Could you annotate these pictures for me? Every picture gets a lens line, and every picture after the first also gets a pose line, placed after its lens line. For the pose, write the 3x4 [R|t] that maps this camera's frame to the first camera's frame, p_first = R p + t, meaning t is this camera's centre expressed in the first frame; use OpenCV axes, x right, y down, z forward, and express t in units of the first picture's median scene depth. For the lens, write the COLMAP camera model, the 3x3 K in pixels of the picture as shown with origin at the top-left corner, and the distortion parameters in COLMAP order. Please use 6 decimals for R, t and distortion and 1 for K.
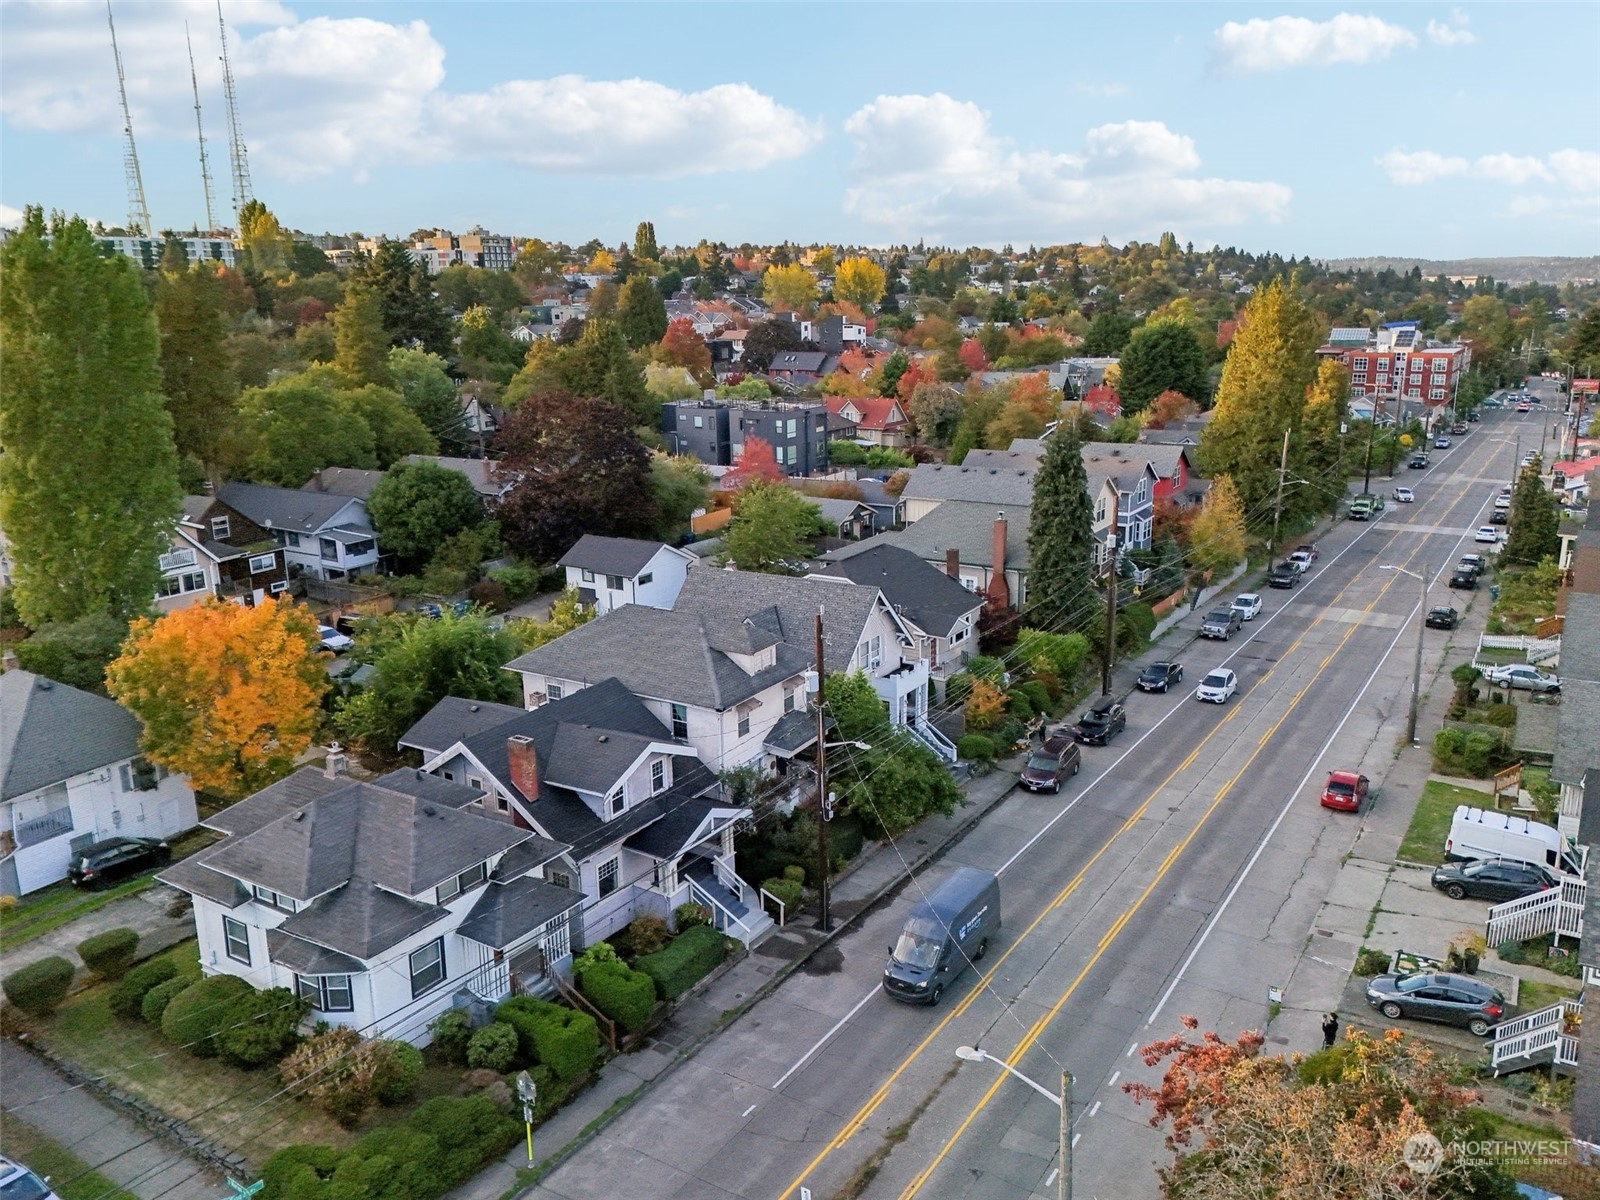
lens RADIAL K [[1215.6, 0, 801.2], [0, 1215.6, 597.4], [0, 0, 1]] dist [0.013426, 0.000435]
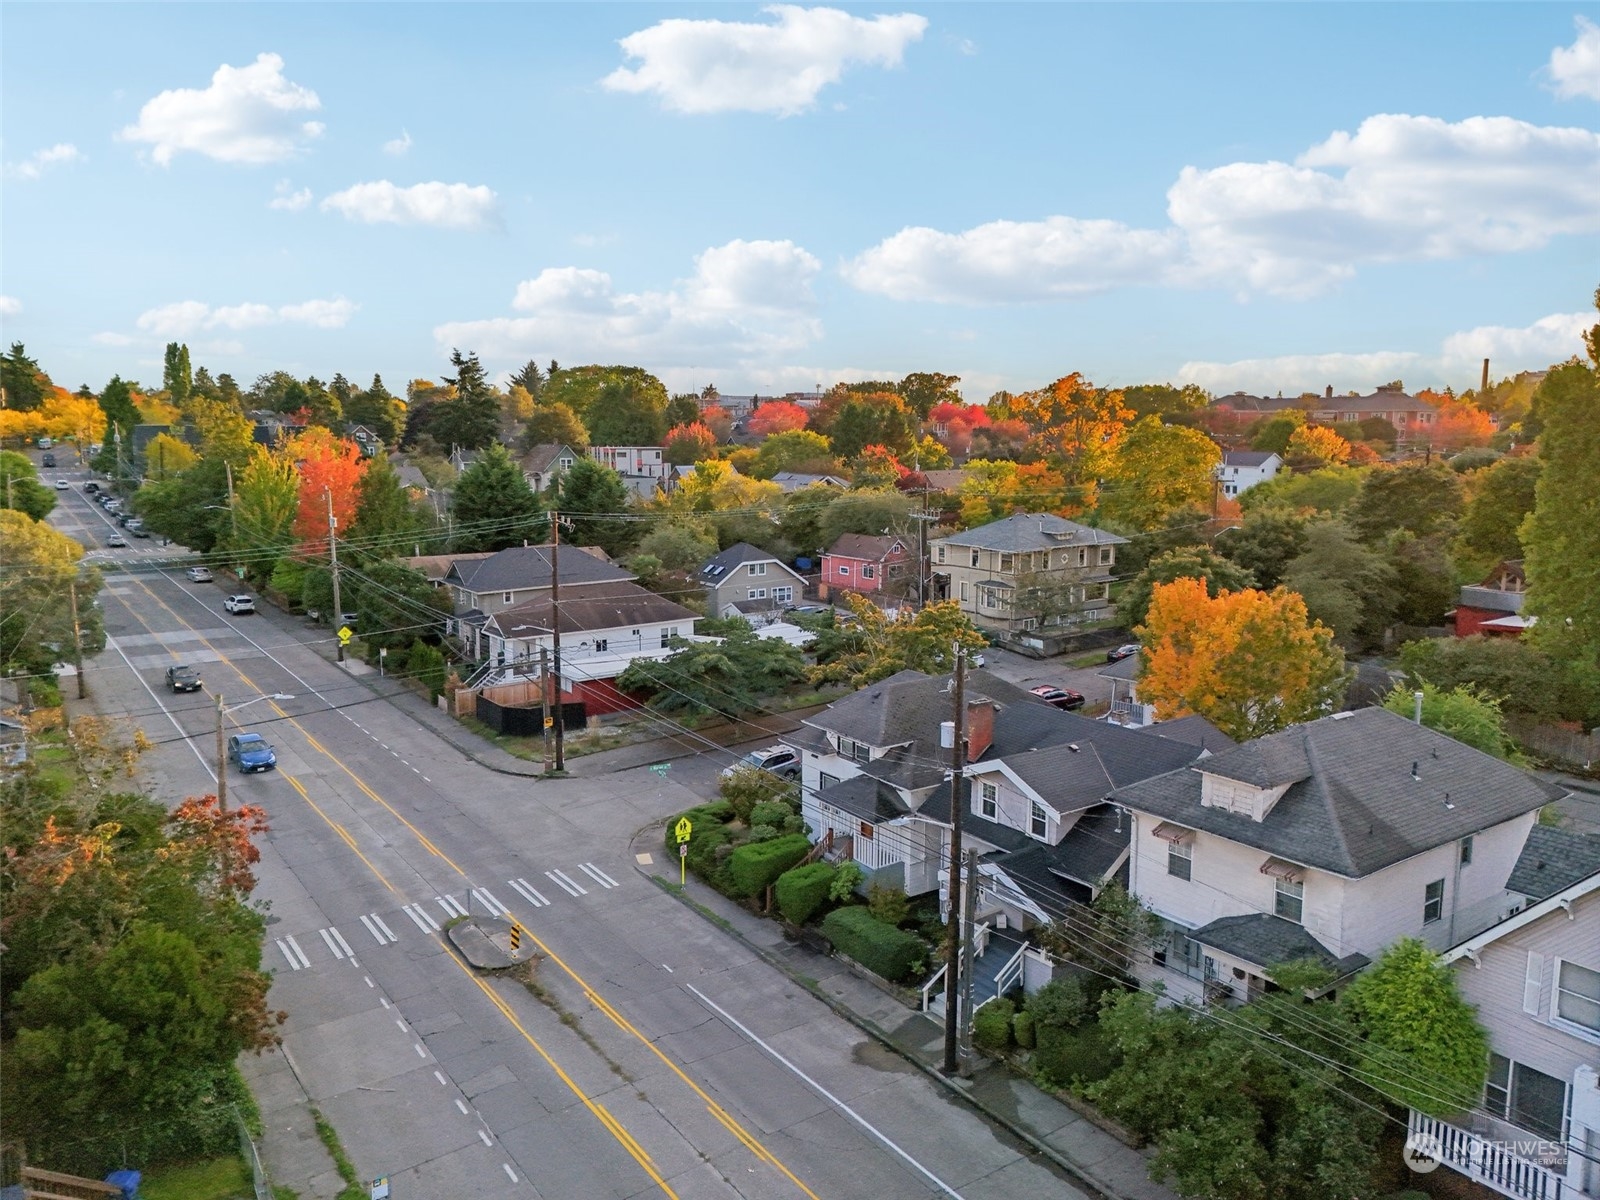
lens RADIAL K [[1215.6, 0, 801.4], [0, 1215.6, 601.0], [0, 0, 1]] dist [0.013426, 0.000435]
pose [[-0.378370, 0.171444, -0.909639, 0.859451], [-0.209338, 0.941390, 0.264504, -0.234720], [0.901673, 0.290503, -0.320304, 1.305098]]
